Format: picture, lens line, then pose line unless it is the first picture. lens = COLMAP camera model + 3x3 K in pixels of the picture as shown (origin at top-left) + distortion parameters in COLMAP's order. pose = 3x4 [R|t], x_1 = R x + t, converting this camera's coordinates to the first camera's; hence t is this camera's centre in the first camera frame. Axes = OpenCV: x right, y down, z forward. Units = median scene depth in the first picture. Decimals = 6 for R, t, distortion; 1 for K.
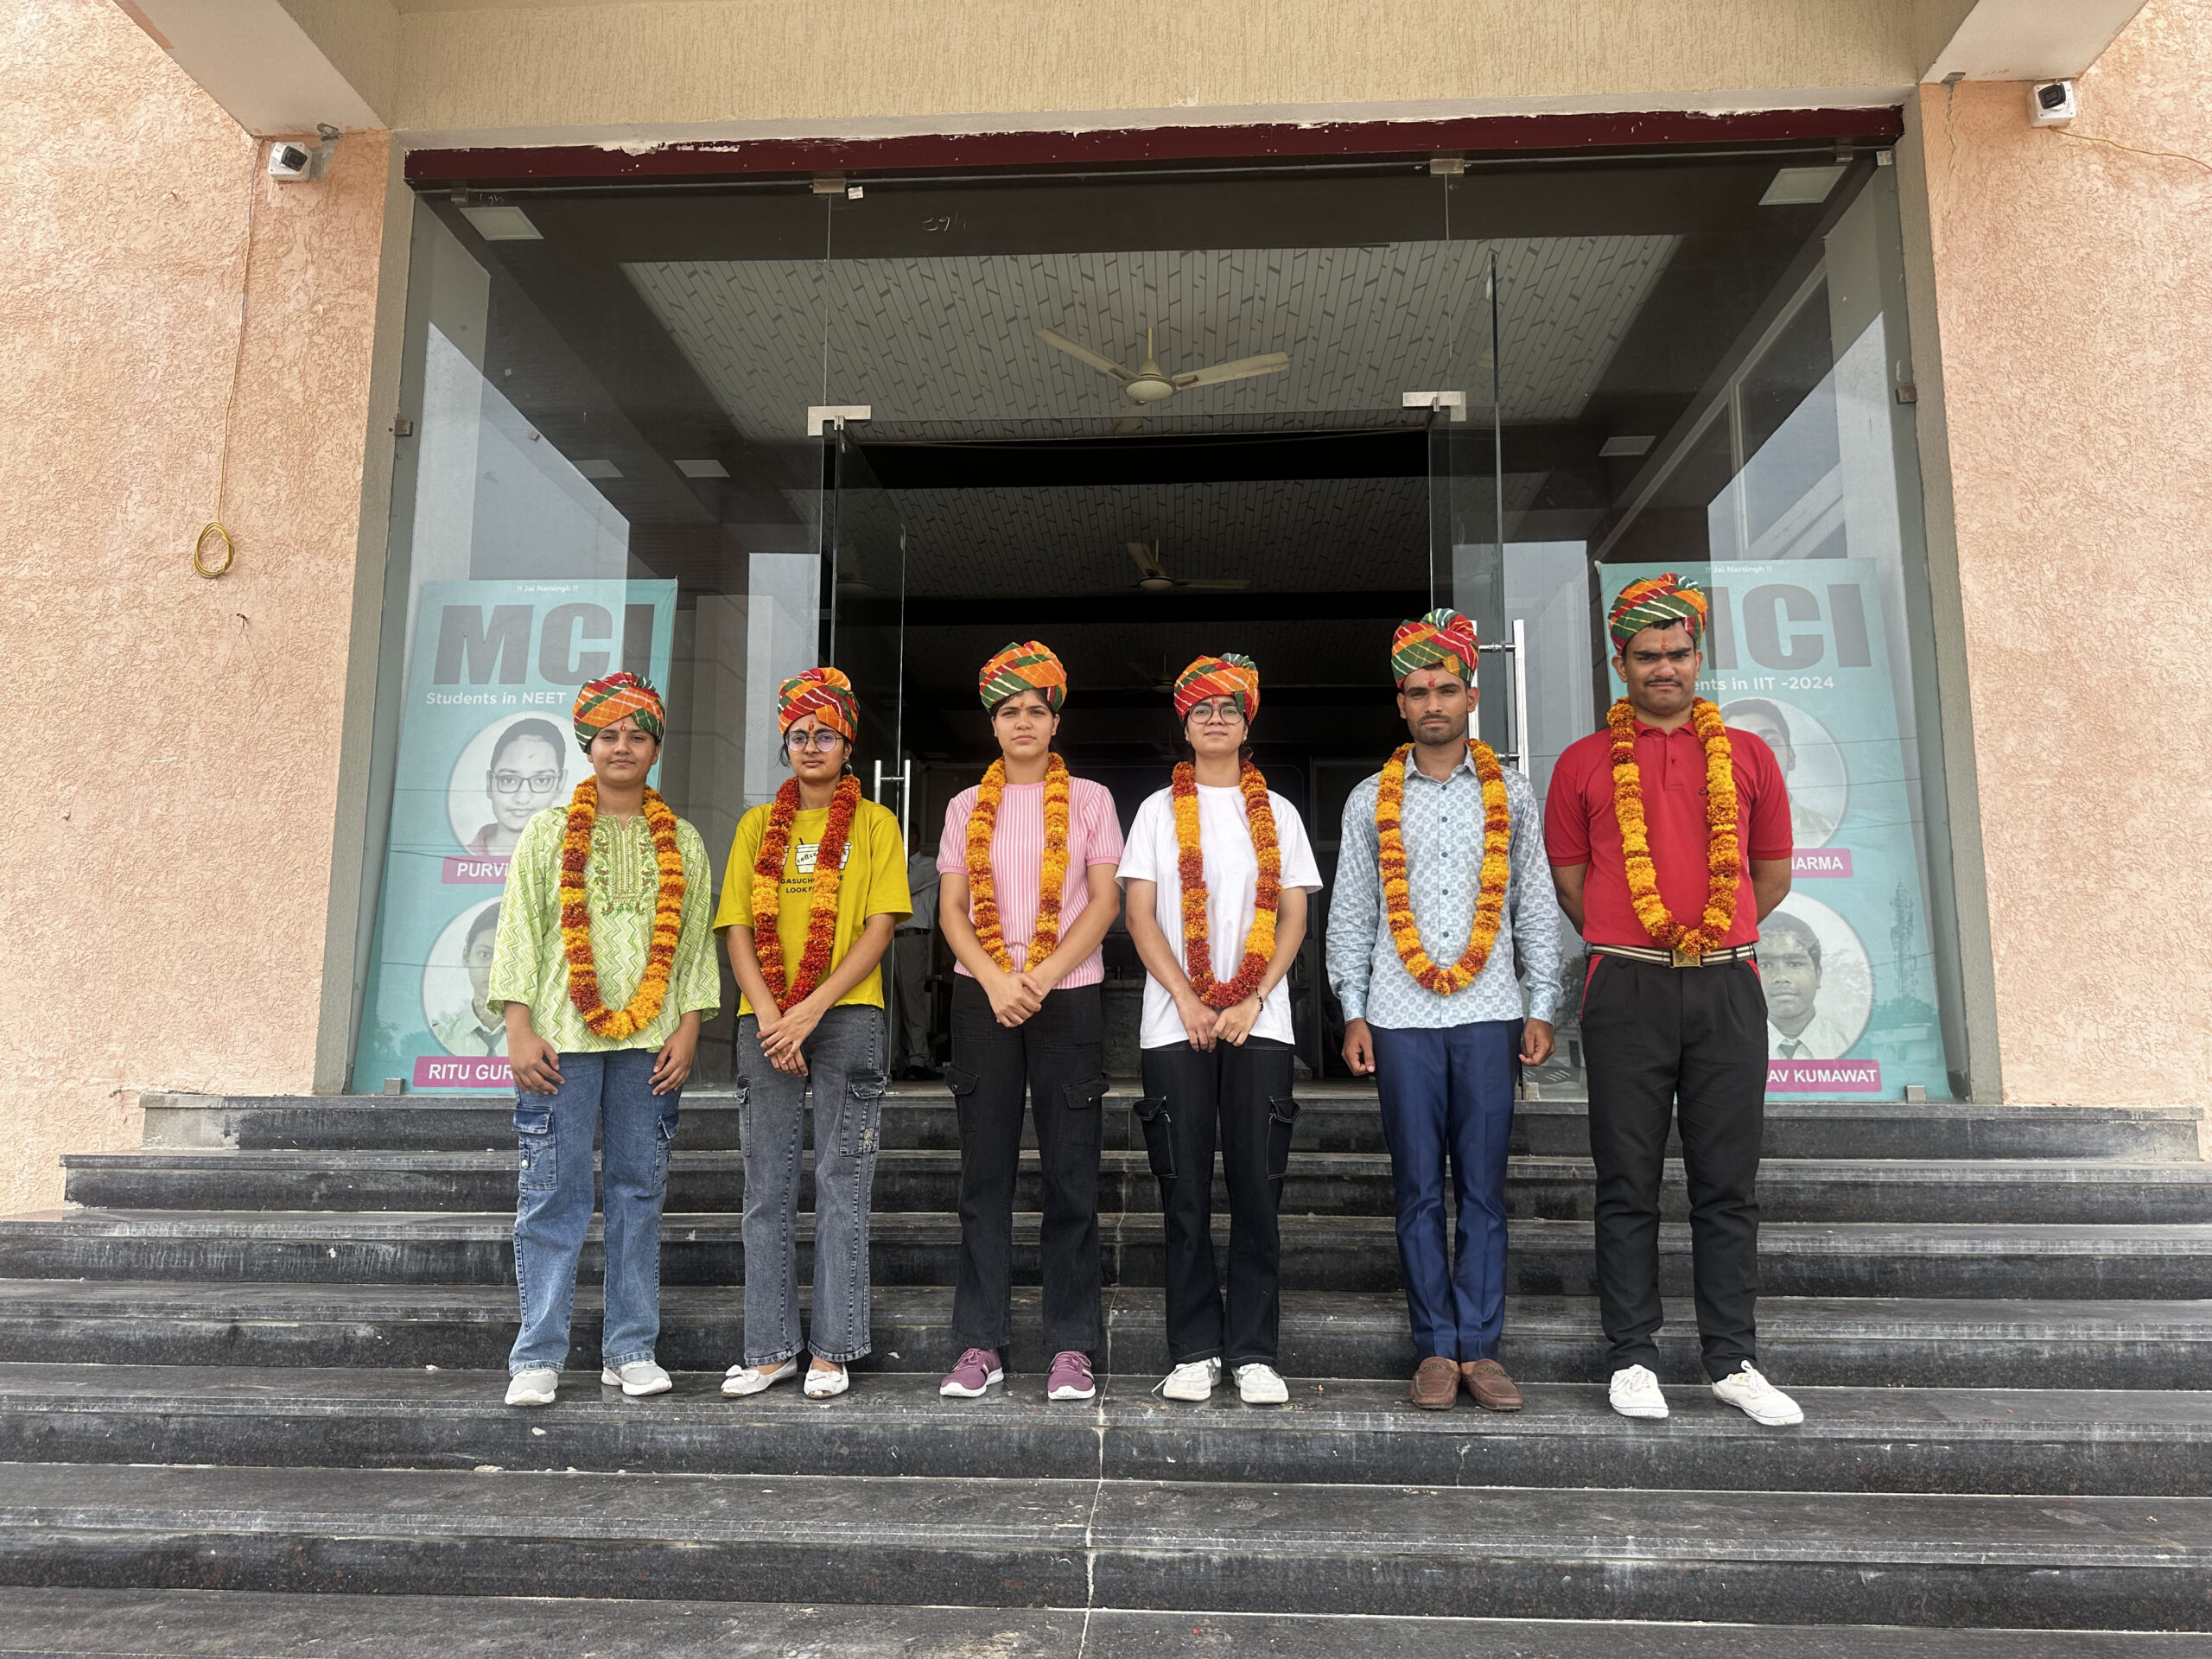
lens RADIAL K [[1549.4, 0, 1140.5], [0, 1549.4, 826.9], [0, 0, 1]] dist [-0.003933, -0.000796]
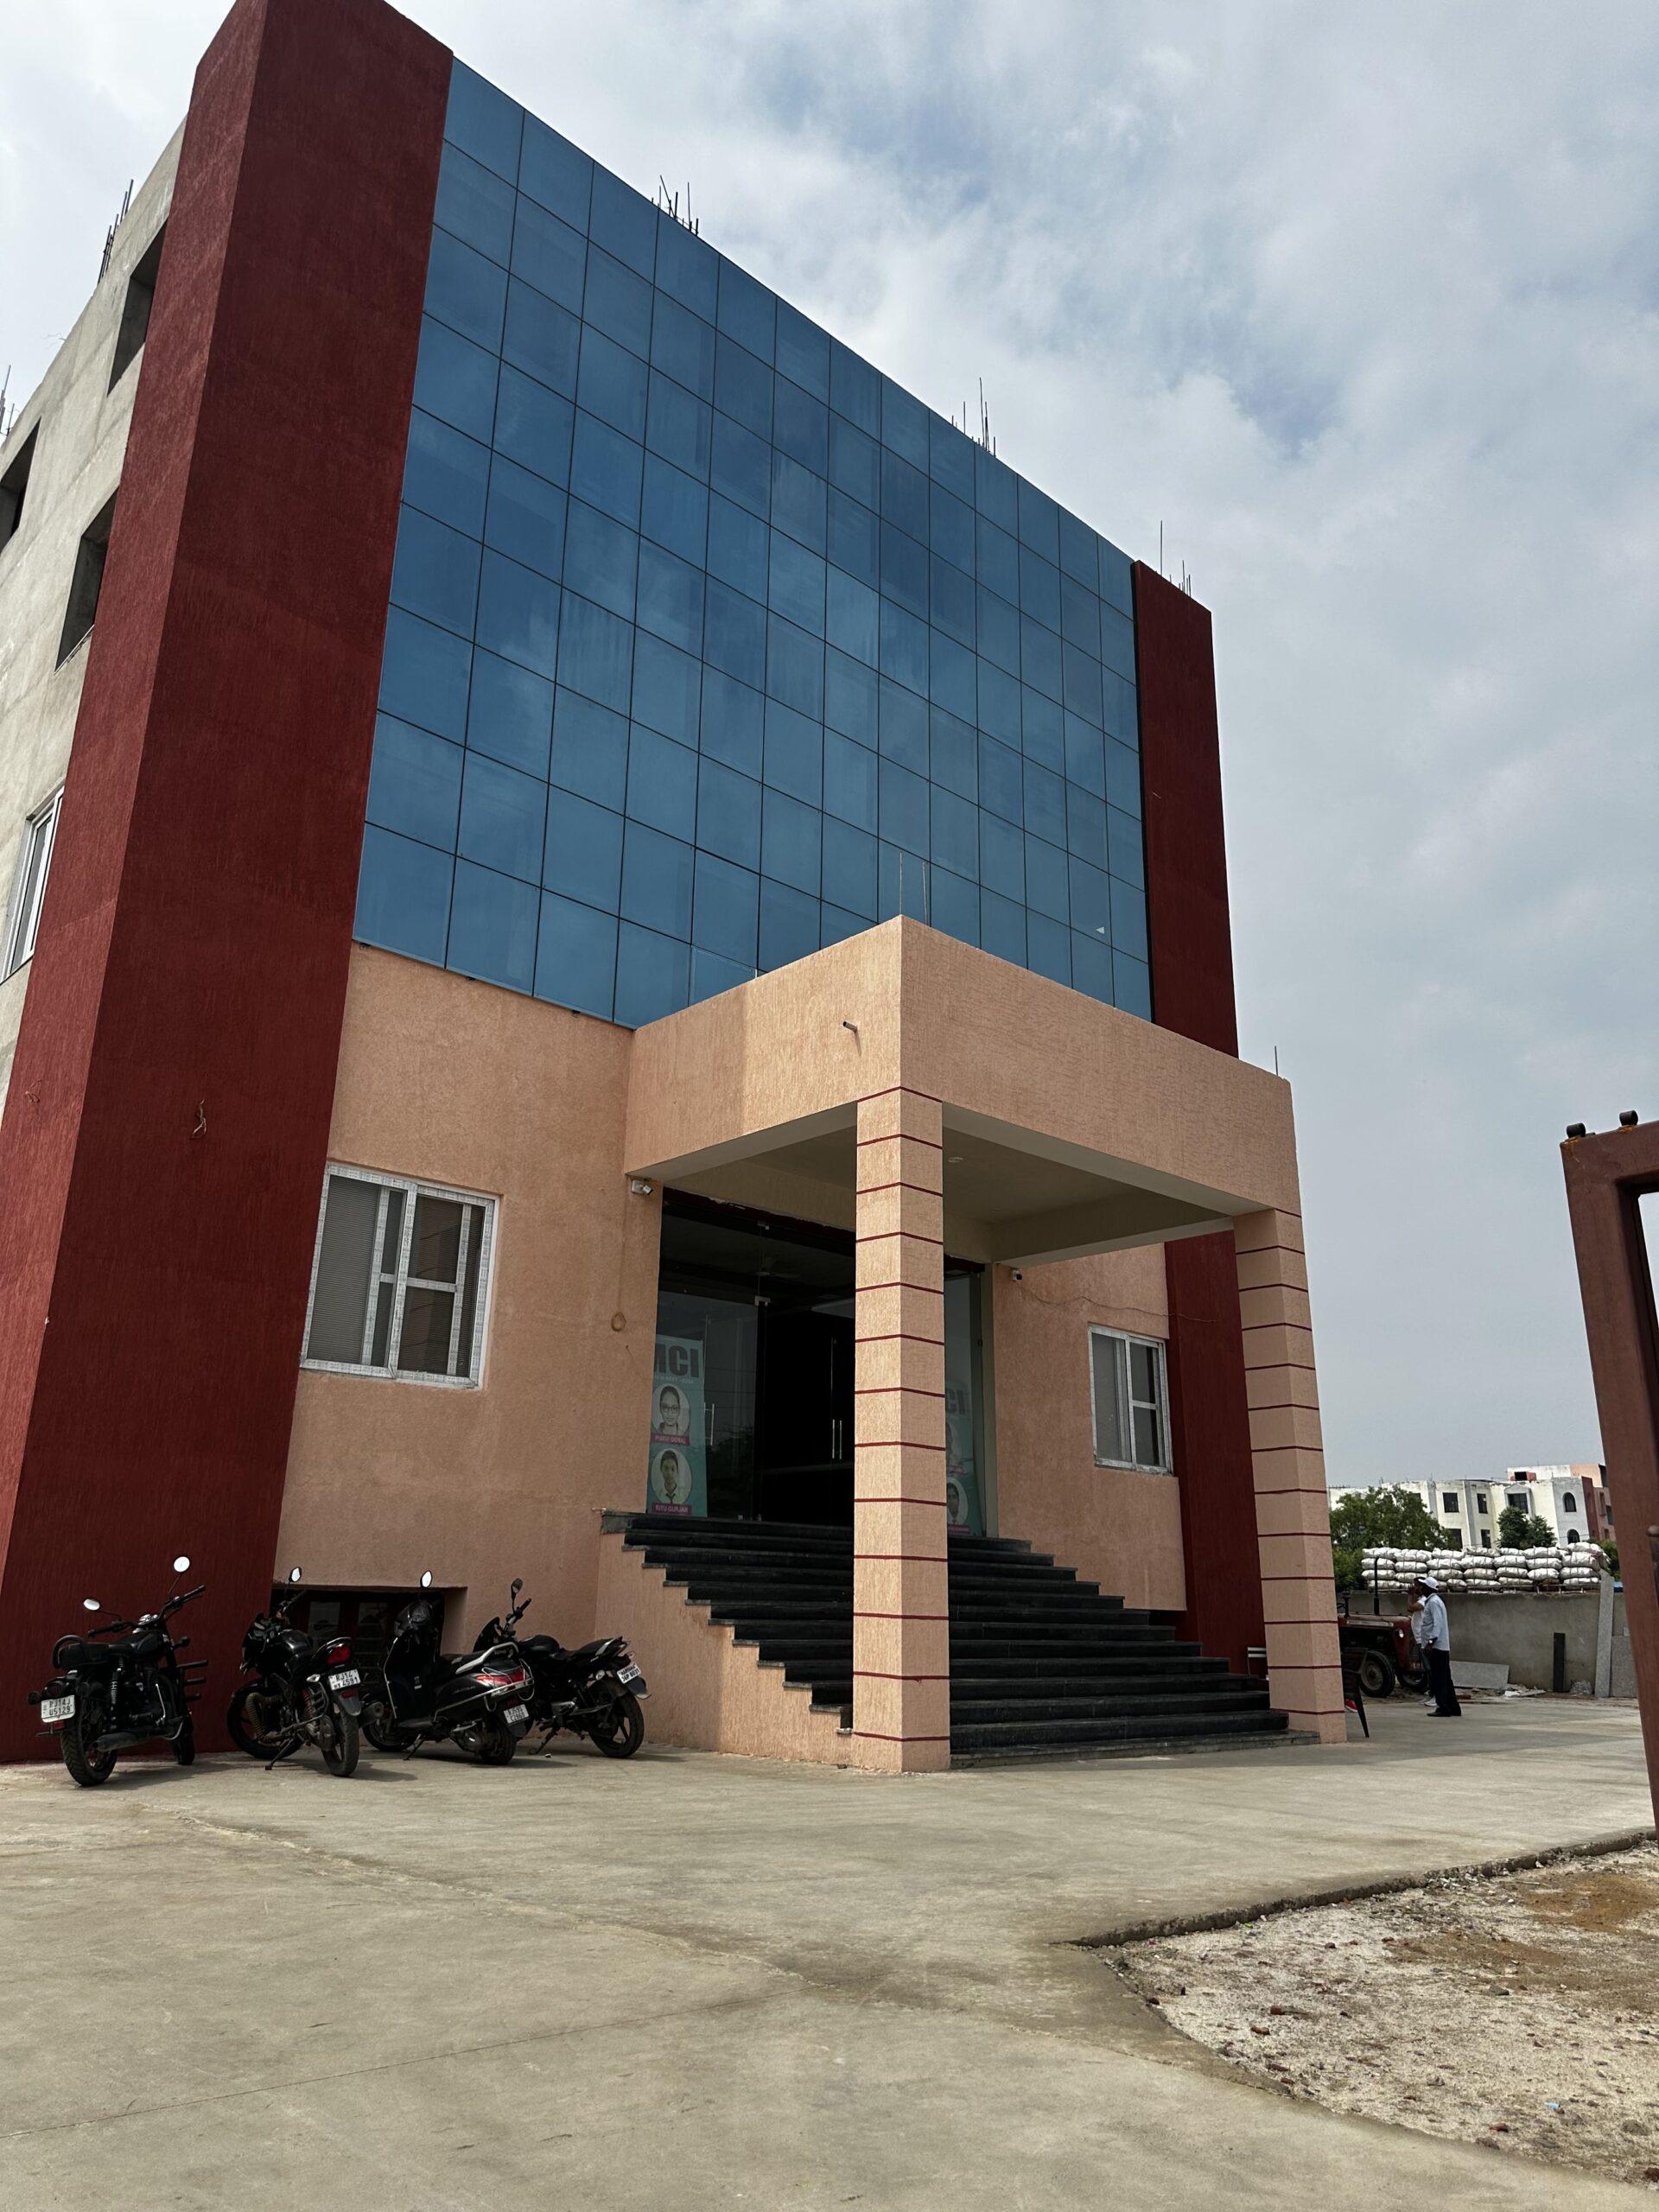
lens RADIAL K [[1542.8, 0, 829.2], [0, 1542.8, 1082.7], [0, 0, 1]] dist [0.167854, -0.308326]
pose [[0.687951, 0.240823, 0.684636, -2.667849], [-0.125444, 0.968600, -0.214657, -0.036219], [-0.714833, 0.061791, 0.696560, -1.506345]]
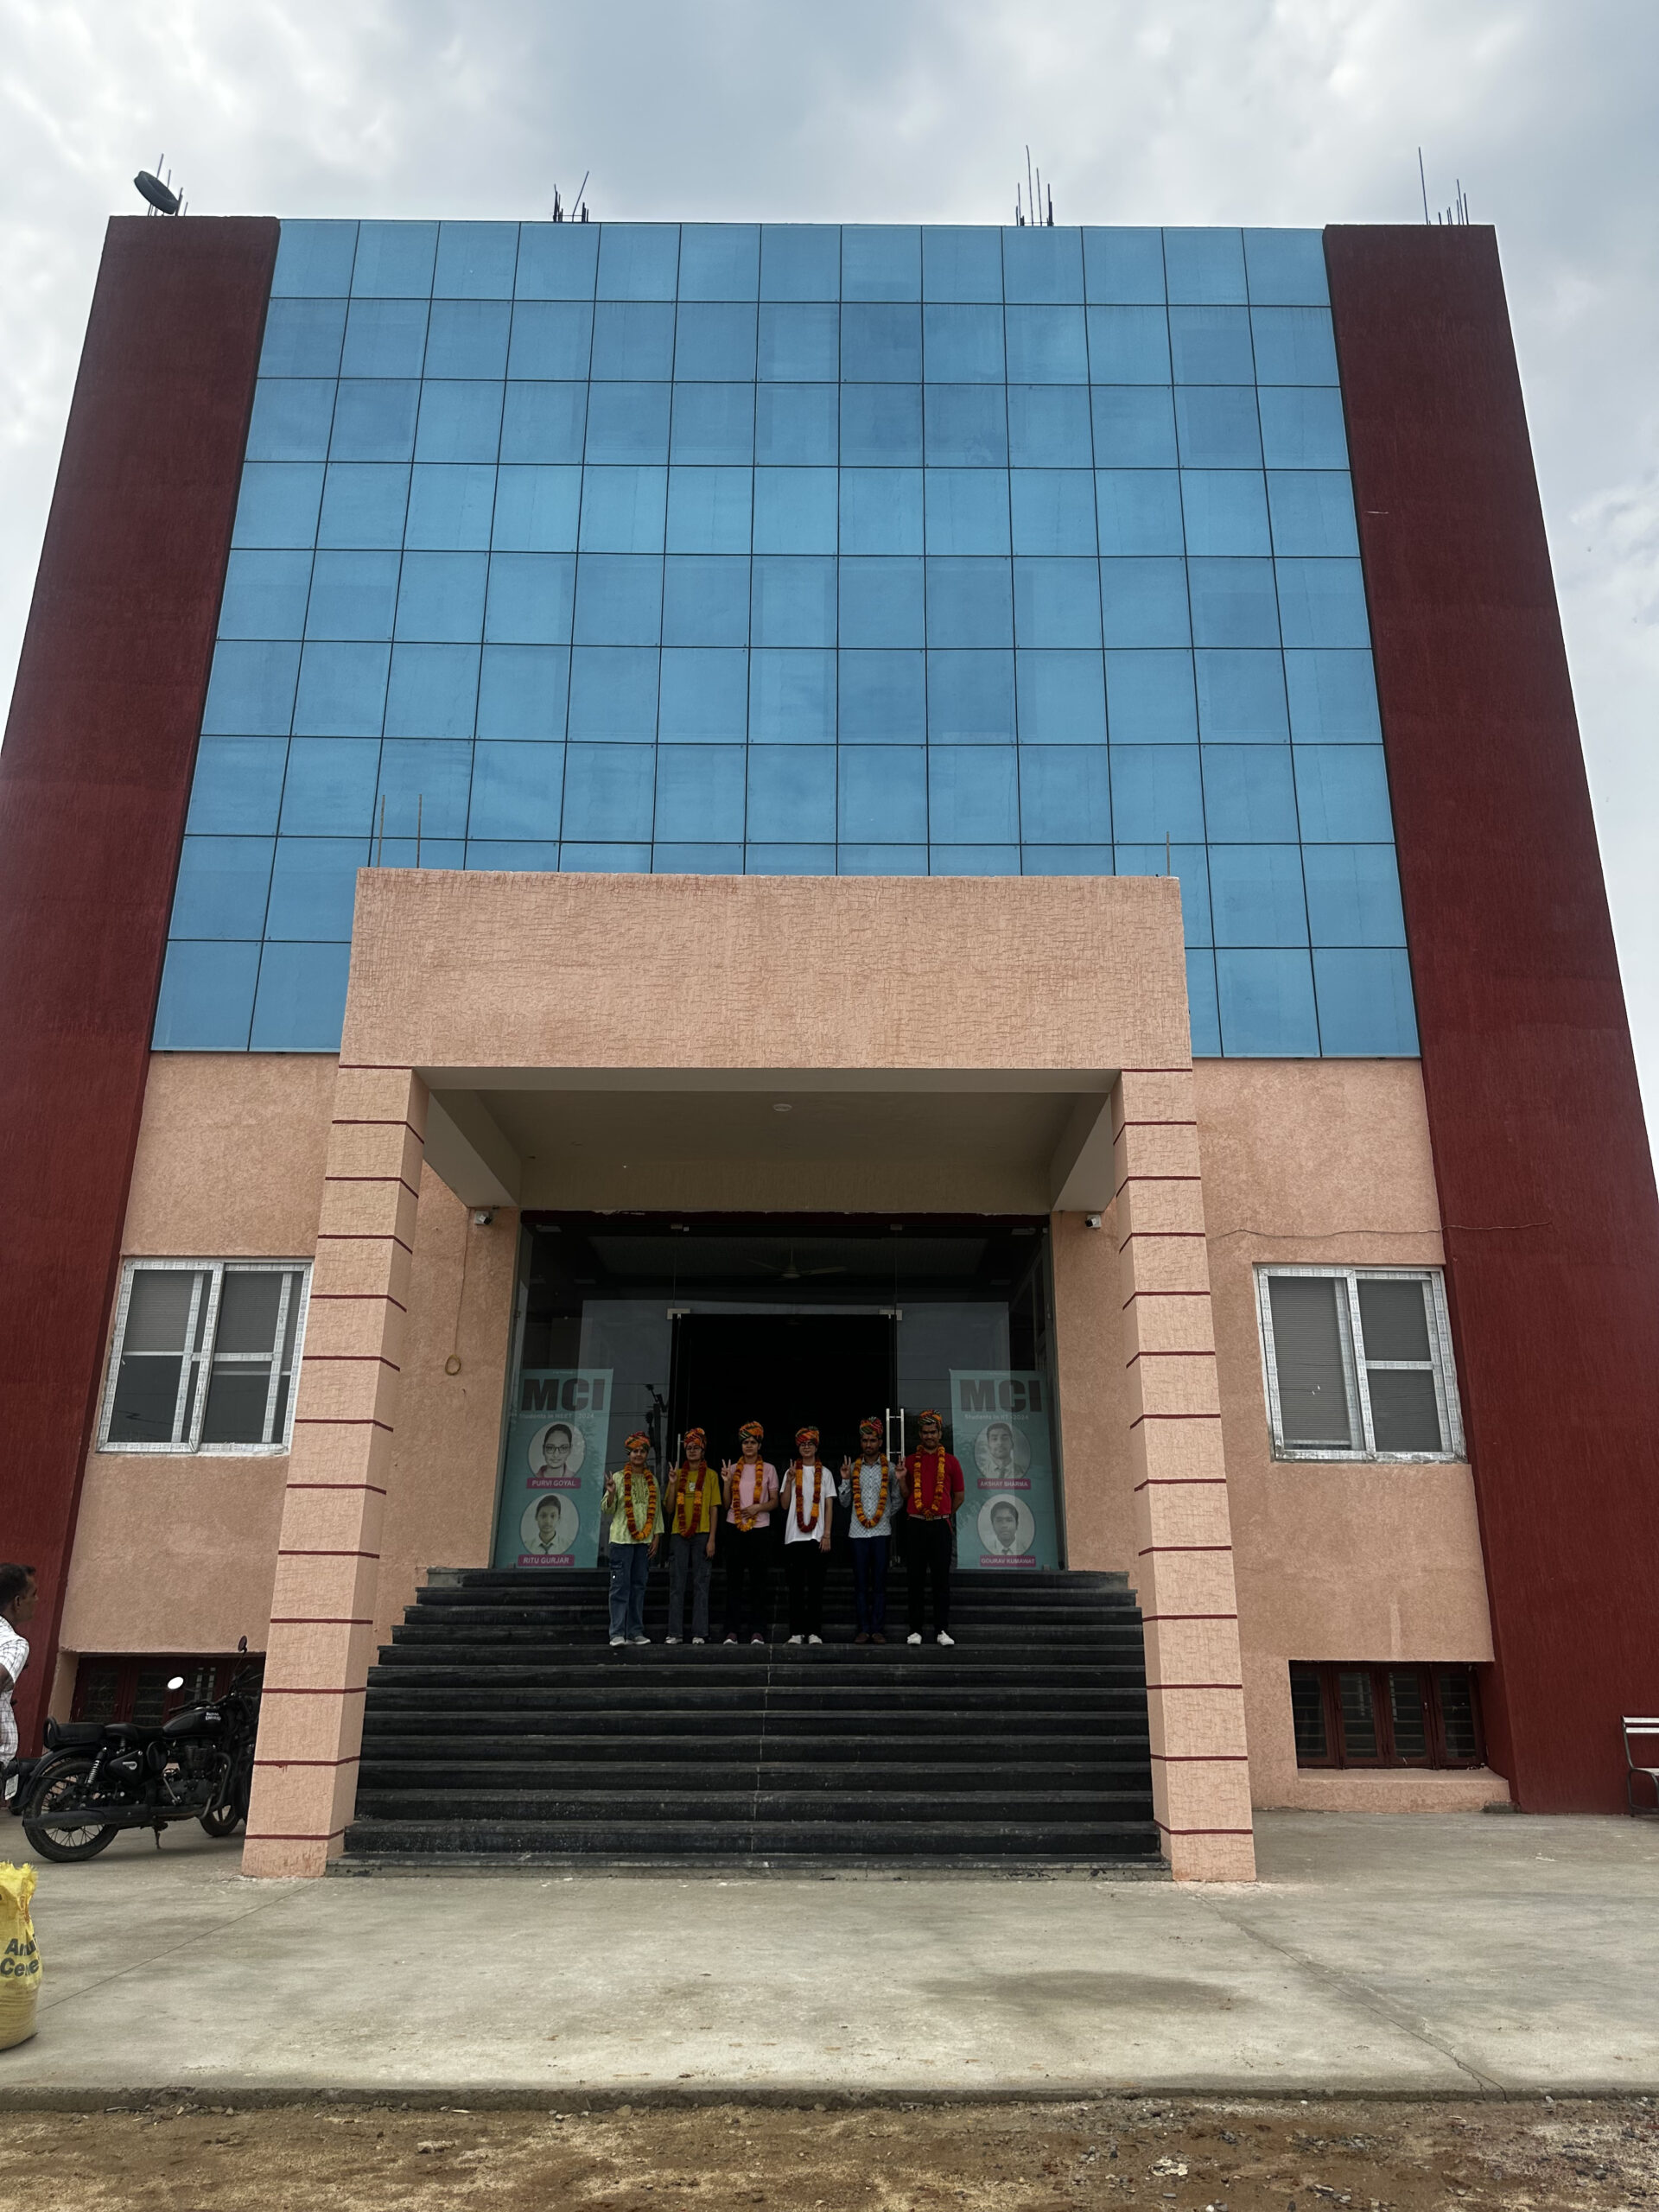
lens RADIAL K [[1562.2, 0, 861.3], [0, 1562.2, 1070.9], [0, 0, 1]] dist [0.170258, -0.322101]
pose [[0.998299, 0.021428, 0.054217, -0.032168], [-0.010774, 0.981792, -0.189654, -0.178073], [-0.057293, 0.188748, 0.980353, -2.096202]]
